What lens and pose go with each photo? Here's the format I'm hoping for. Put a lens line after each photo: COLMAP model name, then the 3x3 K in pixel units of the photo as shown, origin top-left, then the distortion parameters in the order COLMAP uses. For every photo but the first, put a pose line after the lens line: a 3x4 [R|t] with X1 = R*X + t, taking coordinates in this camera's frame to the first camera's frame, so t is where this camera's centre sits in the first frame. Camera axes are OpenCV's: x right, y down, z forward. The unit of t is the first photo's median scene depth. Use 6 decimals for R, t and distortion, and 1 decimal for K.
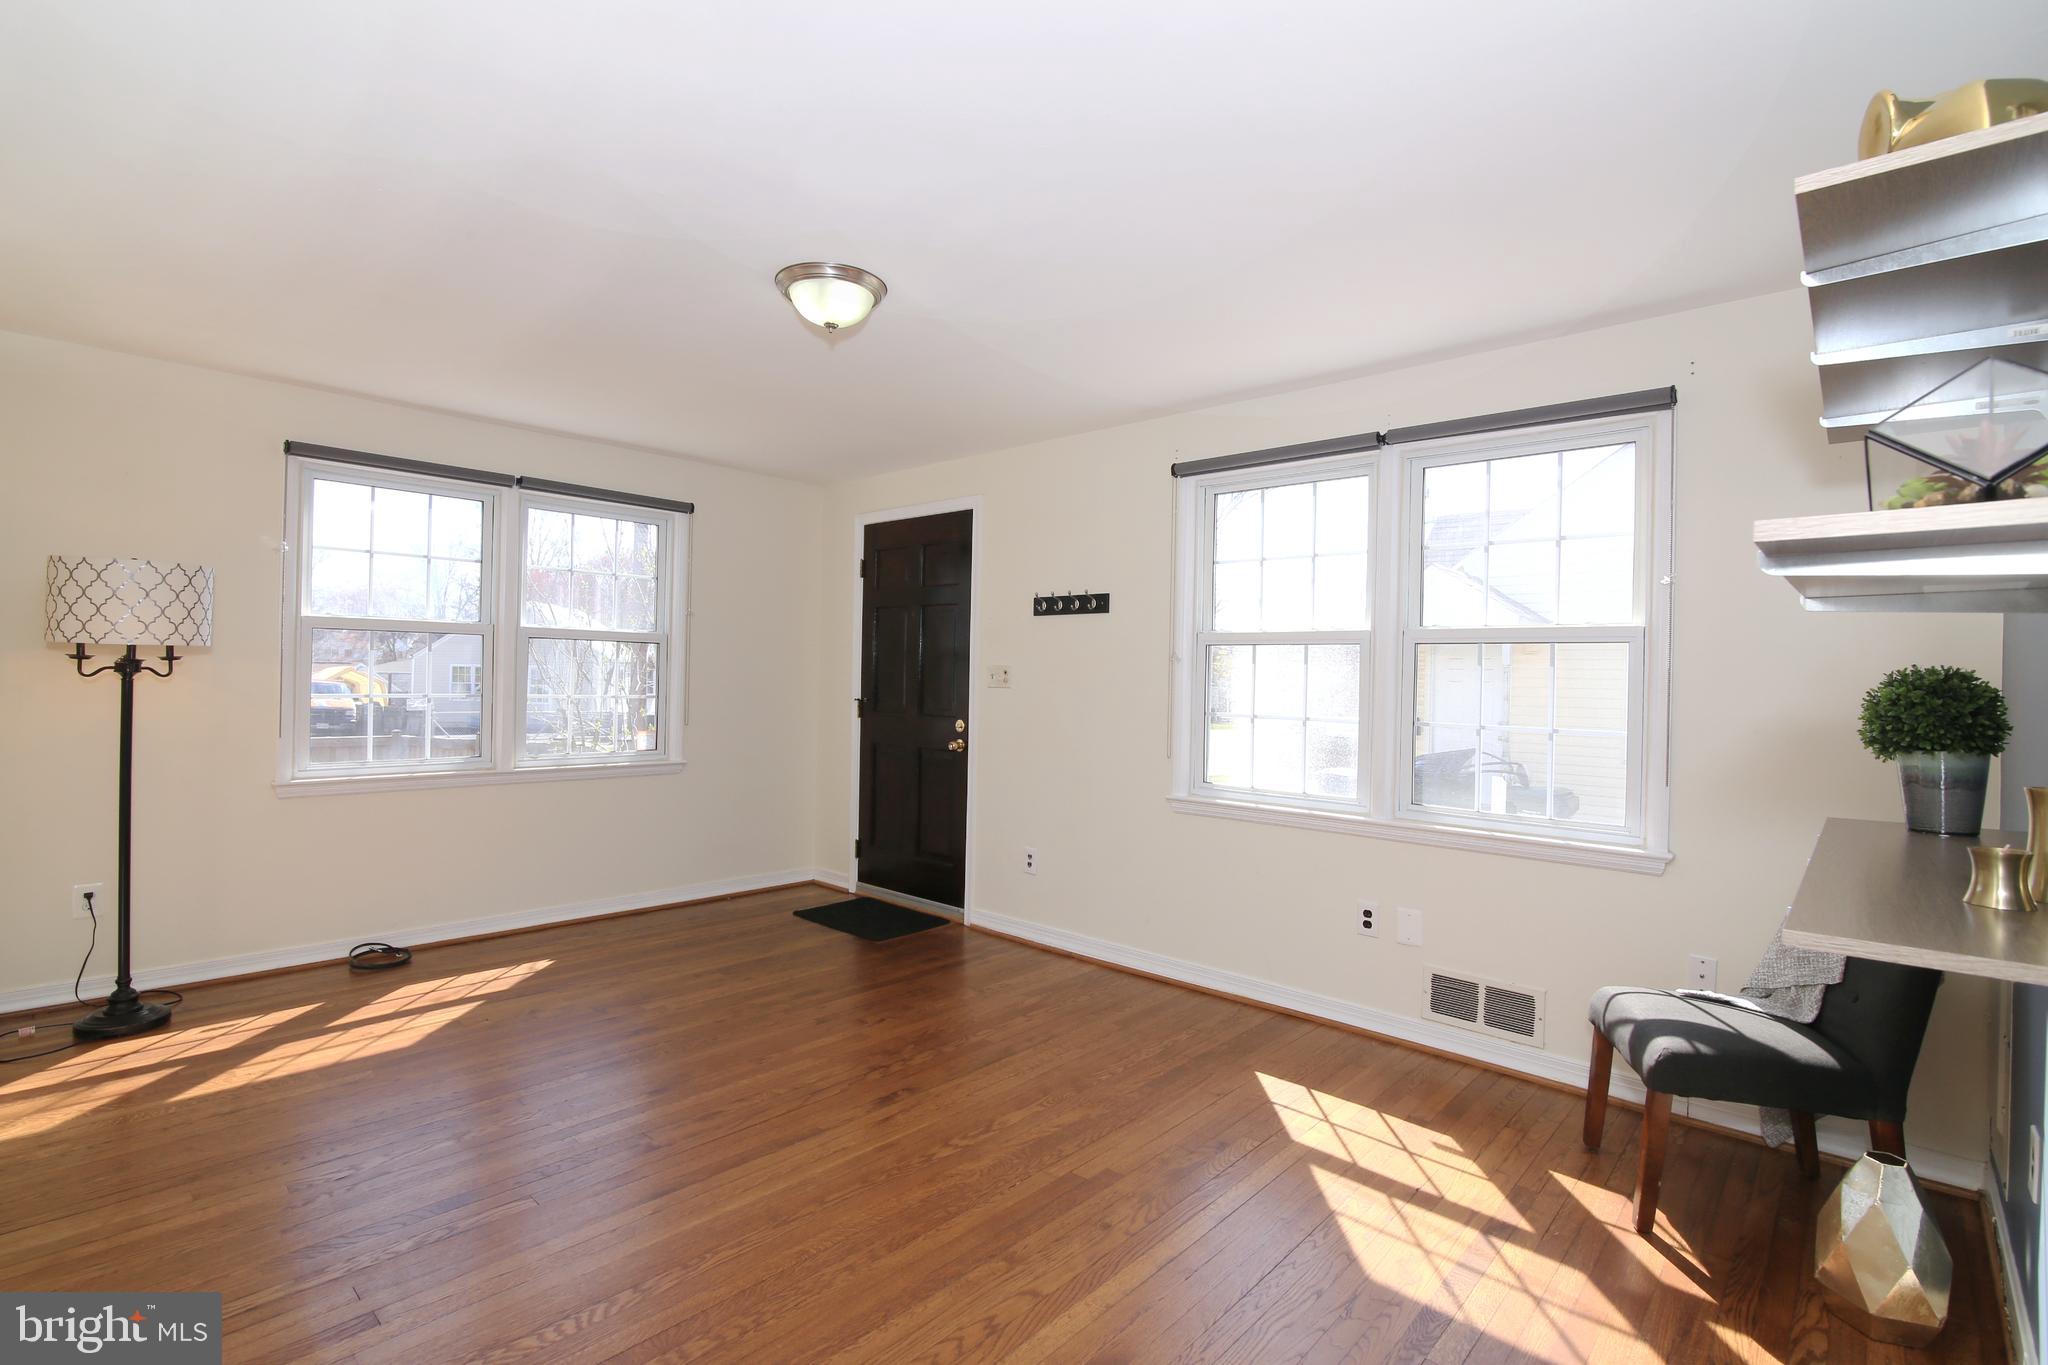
lens RADIAL K [[932.7, 0, 1097.1], [0, 932.7, 665.8], [0, 0, 1]] dist [-0.016295, 0.000545]
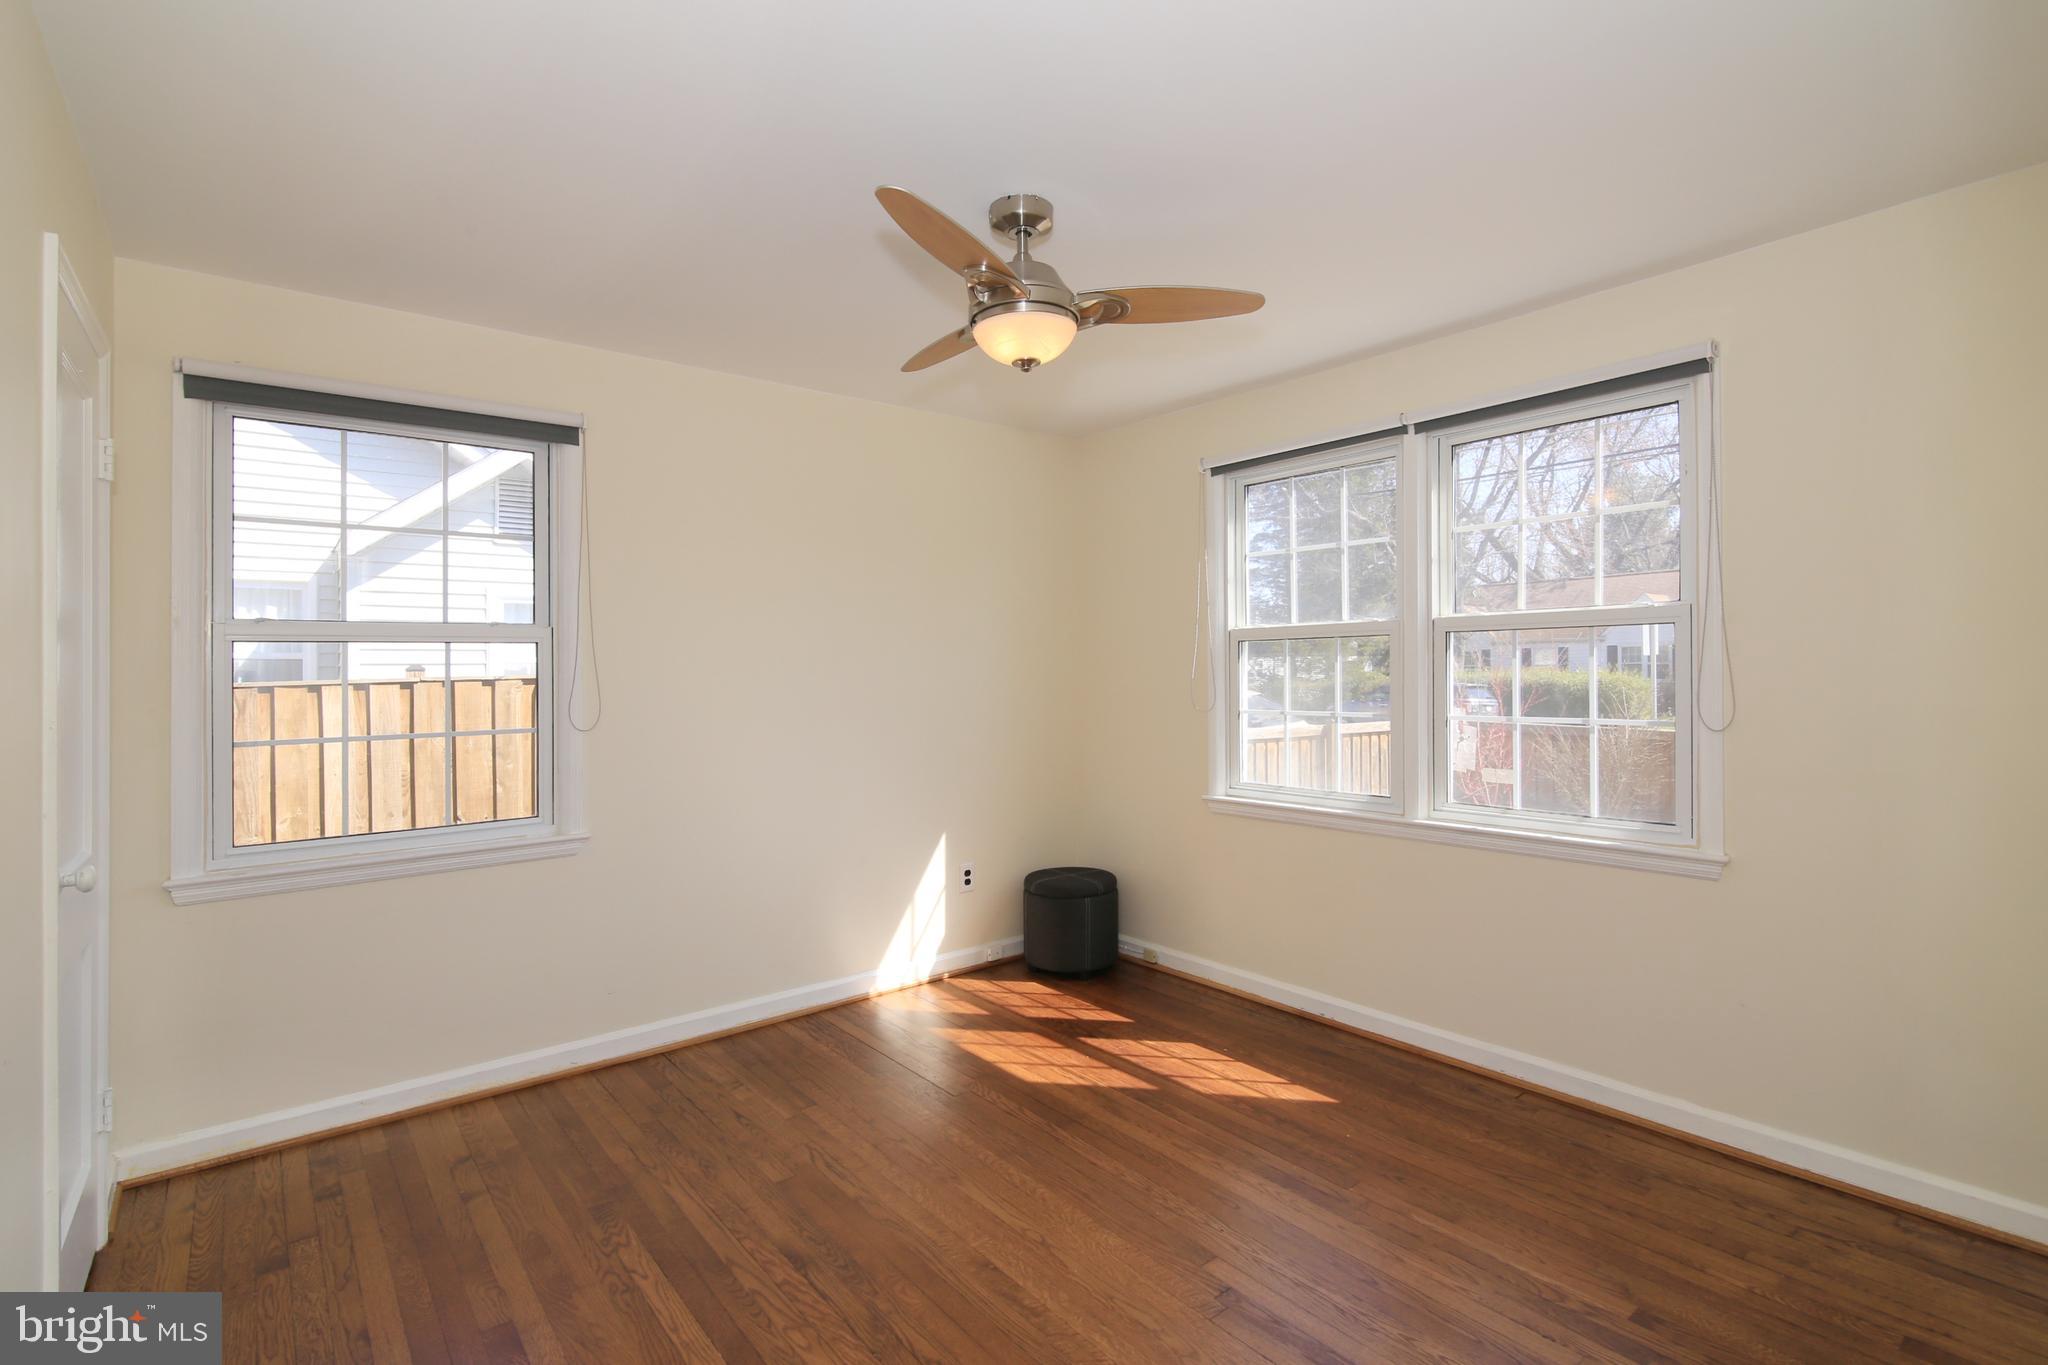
lens RADIAL K [[932.7, 0, 1017.7], [0, 932.7, 677.3], [0, 0, 1]] dist [-0.016295, 0.000545]
pose [[-0.180259, -0.012302, -0.983542, 0.259335], [-0.008904, 0.999901, -0.010875, -0.018852], [0.983579, 0.006798, -0.180351, 1.145480]]
